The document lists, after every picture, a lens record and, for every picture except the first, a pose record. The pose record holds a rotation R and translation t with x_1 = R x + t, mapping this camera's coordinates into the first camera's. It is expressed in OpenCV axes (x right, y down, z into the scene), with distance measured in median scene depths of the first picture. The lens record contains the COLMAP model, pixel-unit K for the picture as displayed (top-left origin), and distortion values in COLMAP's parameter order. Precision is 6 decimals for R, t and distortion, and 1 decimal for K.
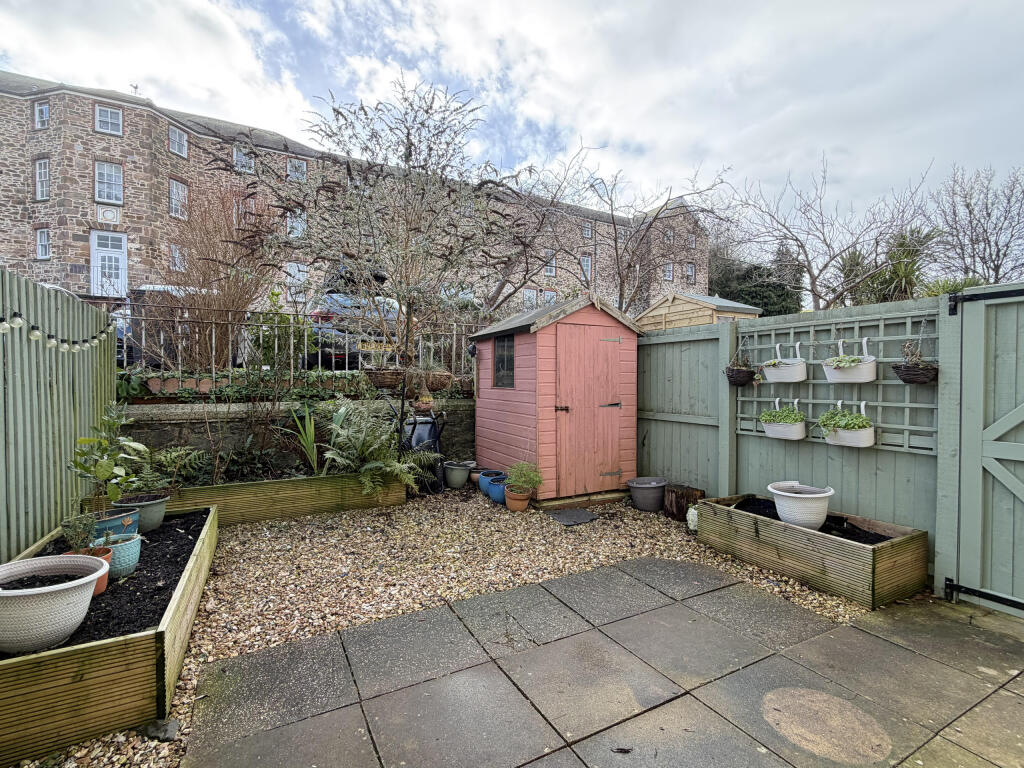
lens RADIAL K [[473.4, 0, 512.0], [0, 473.4, 384.0], [0, 0, 1]] dist [-0.001079, -0.001088]
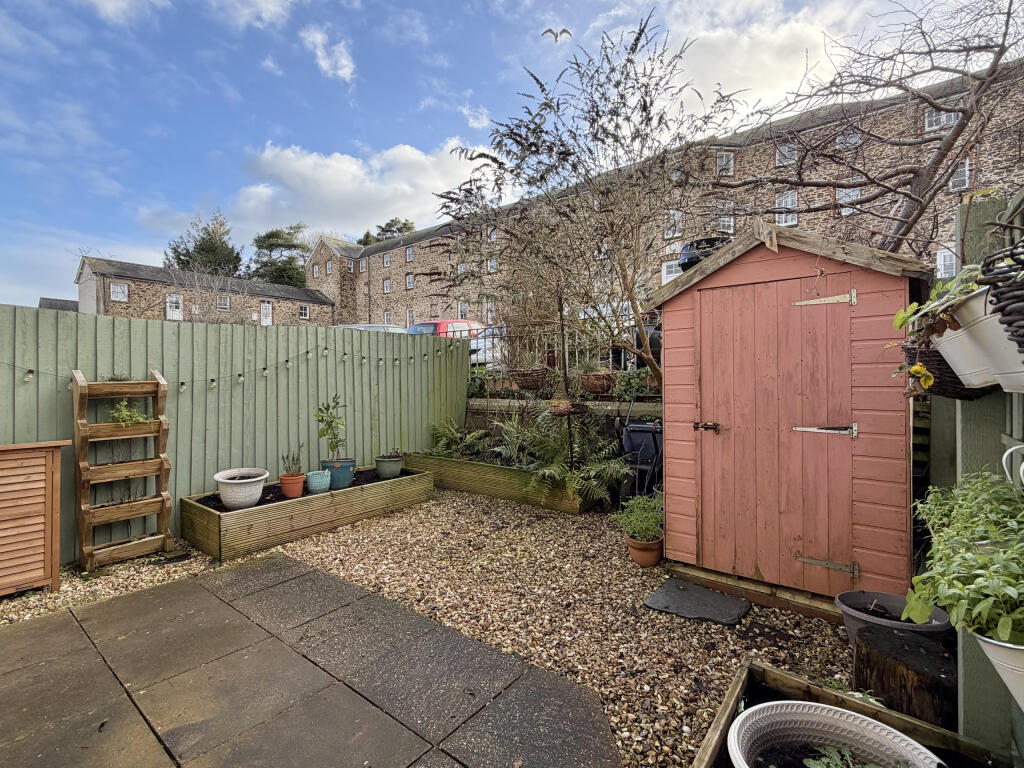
lens RADIAL K [[473.4, 0, 512.0], [0, 473.4, 384.0], [0, 0, 1]] dist [-0.001079, -0.001088]
pose [[0.398217, 0.002322, -0.917288, 0.573444], [-0.004166, 0.999991, 0.000723, -0.003239], [0.917282, 0.003534, 0.398223, 0.514726]]
